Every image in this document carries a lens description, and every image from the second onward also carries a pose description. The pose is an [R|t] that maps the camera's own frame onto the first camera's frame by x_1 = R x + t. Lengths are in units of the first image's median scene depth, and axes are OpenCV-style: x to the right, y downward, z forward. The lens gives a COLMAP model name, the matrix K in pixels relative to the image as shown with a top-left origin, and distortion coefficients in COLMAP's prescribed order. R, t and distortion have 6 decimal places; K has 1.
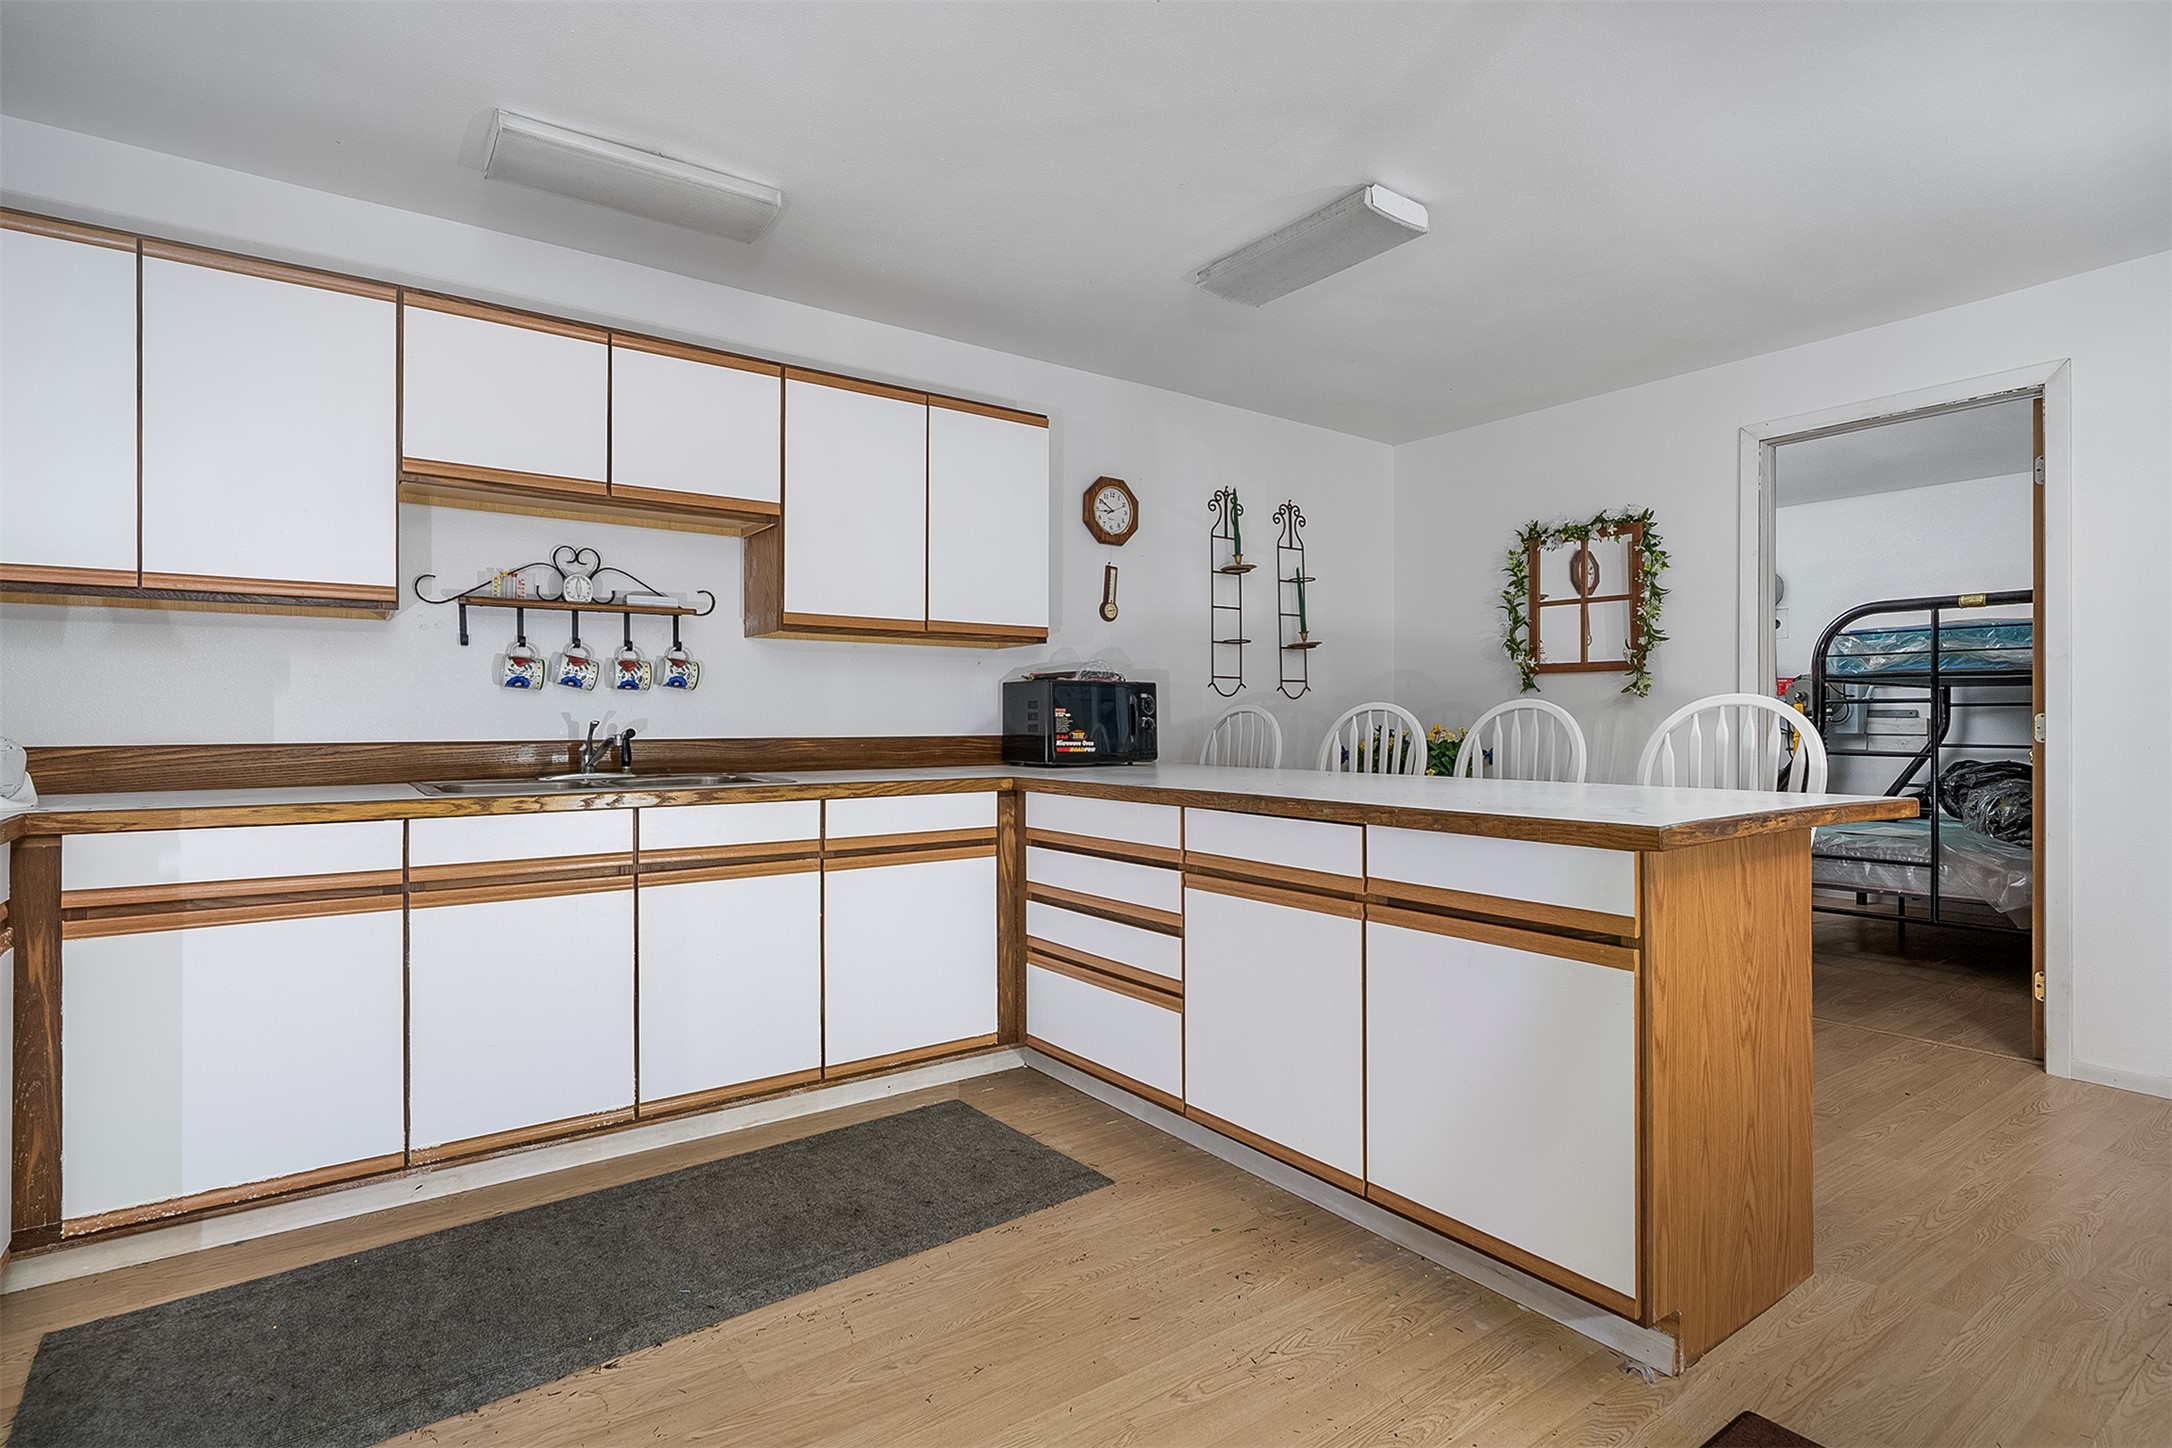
lens RADIAL K [[1055.8, 0, 1079.7], [0, 1055.8, 709.7], [0, 0, 1]] dist [-0.001644, -0.000067]
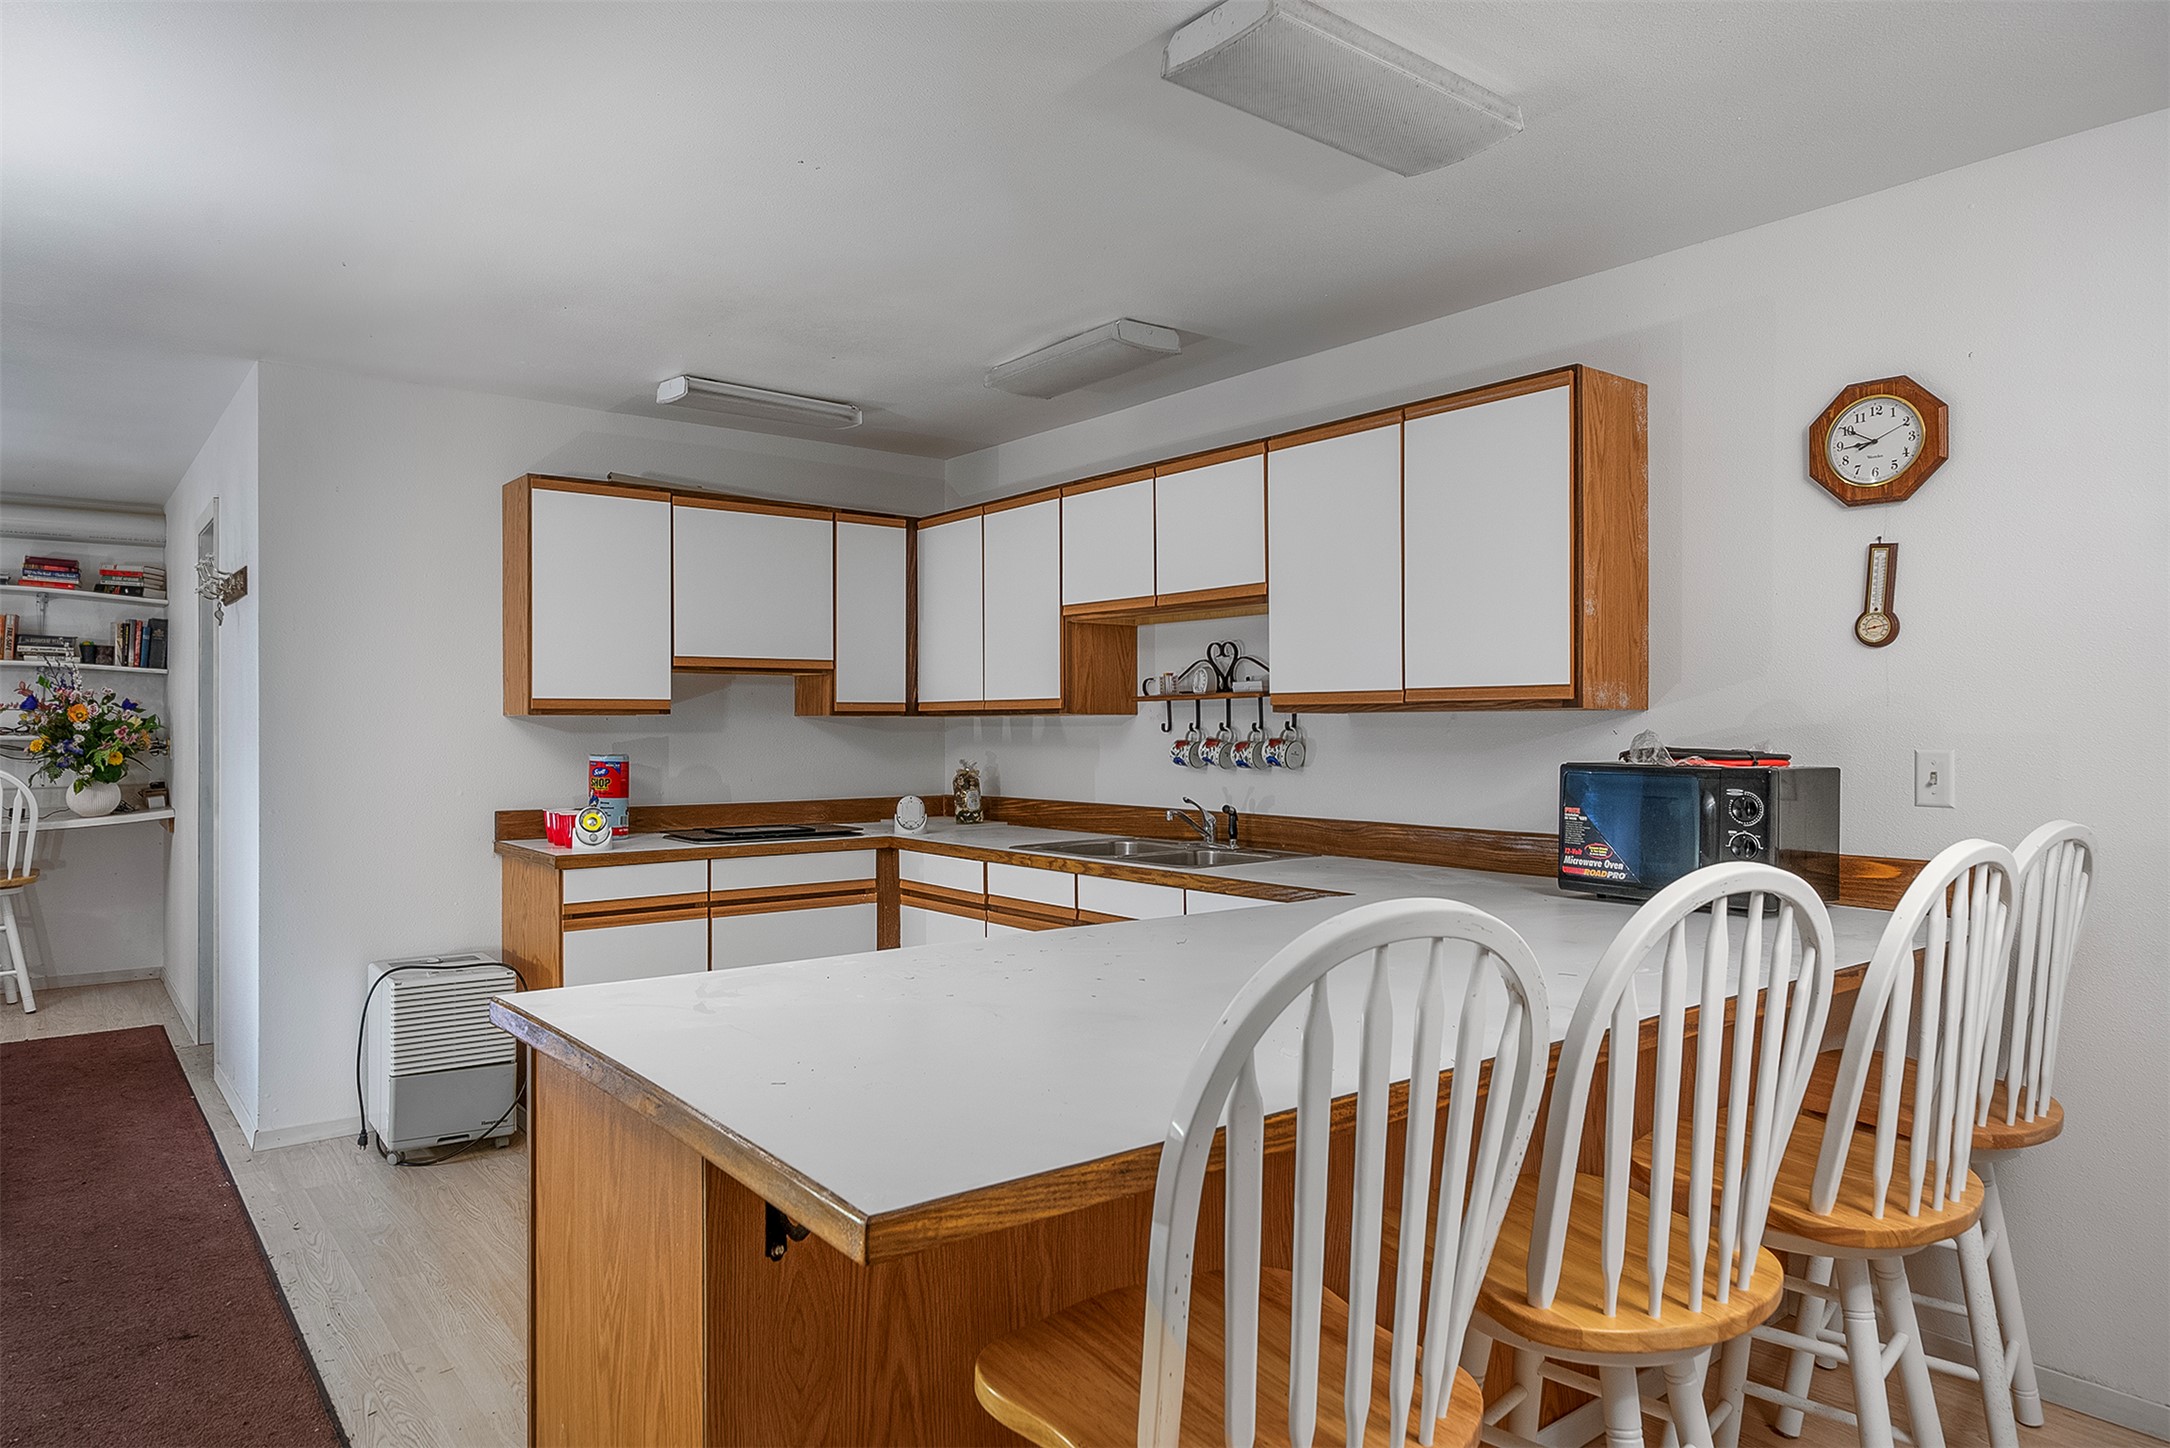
lens RADIAL K [[1348.7, 0, 1081.7], [0, 1348.7, 730.0], [0, 0, 1]] dist [-0.000895, 0.000014]
pose [[0.032614, -0.000733, -0.999468, 0.803807], [0.000436, 1.000000, -0.000719, -0.048401], [0.999468, -0.000412, 0.032614, 0.663151]]
